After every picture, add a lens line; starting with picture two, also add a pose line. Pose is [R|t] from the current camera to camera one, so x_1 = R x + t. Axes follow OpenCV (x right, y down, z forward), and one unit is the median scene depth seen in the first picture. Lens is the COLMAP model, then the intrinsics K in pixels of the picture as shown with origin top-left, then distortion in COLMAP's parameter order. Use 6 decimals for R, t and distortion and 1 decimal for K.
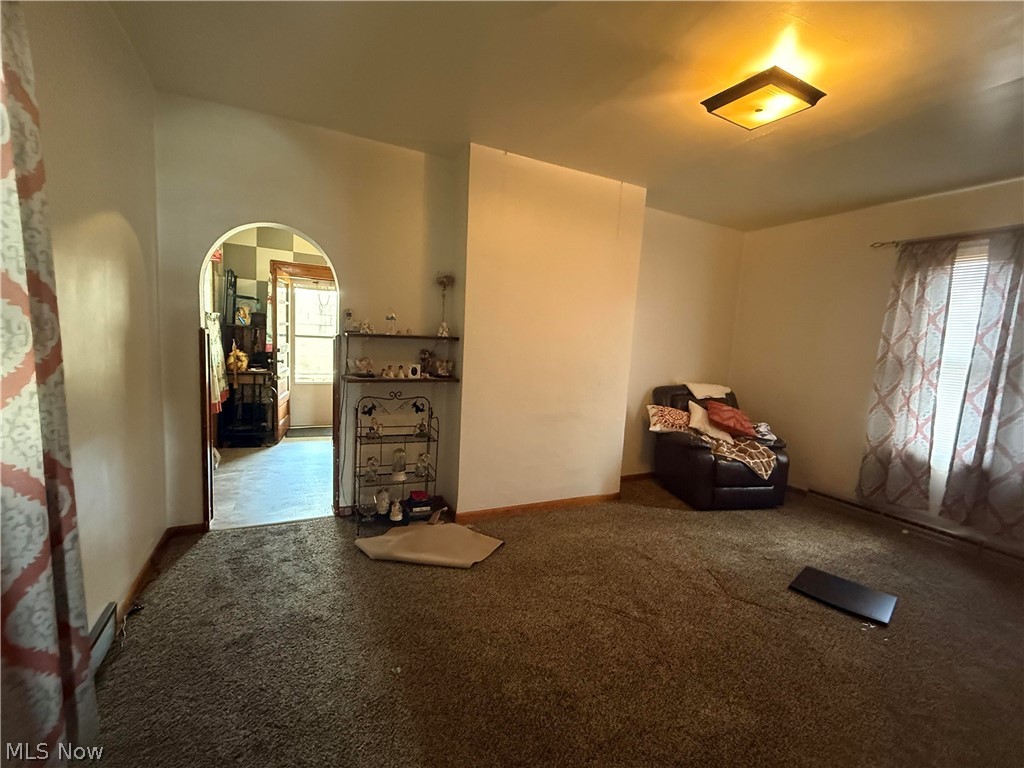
lens RADIAL K [[447.5, 0, 512.0], [0, 447.5, 384.0], [0, 0, 1]] dist [0.000328, -0.000158]
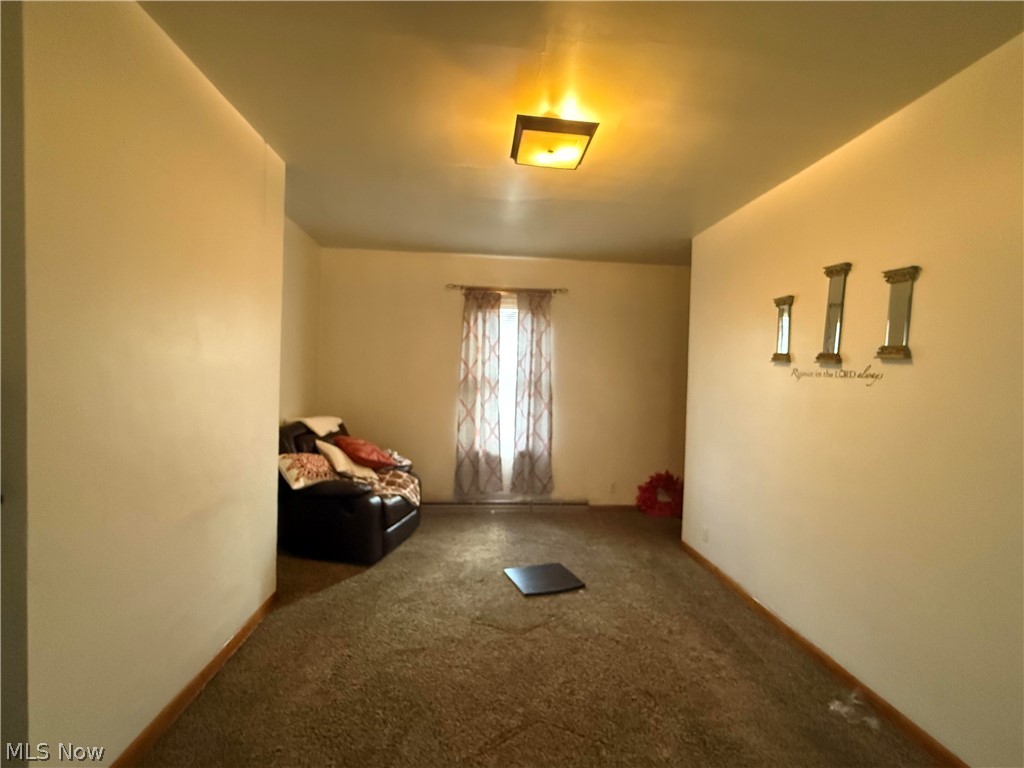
lens RADIAL K [[447.5, 0, 512.0], [0, 447.5, 384.0], [0, 0, 1]] dist [0.000328, -0.000158]
pose [[0.377132, -0.059898, 0.924220, -0.268354], [0.092335, 0.995366, 0.026831, -0.065696], [-0.921545, 0.075219, 0.380915, 0.419669]]
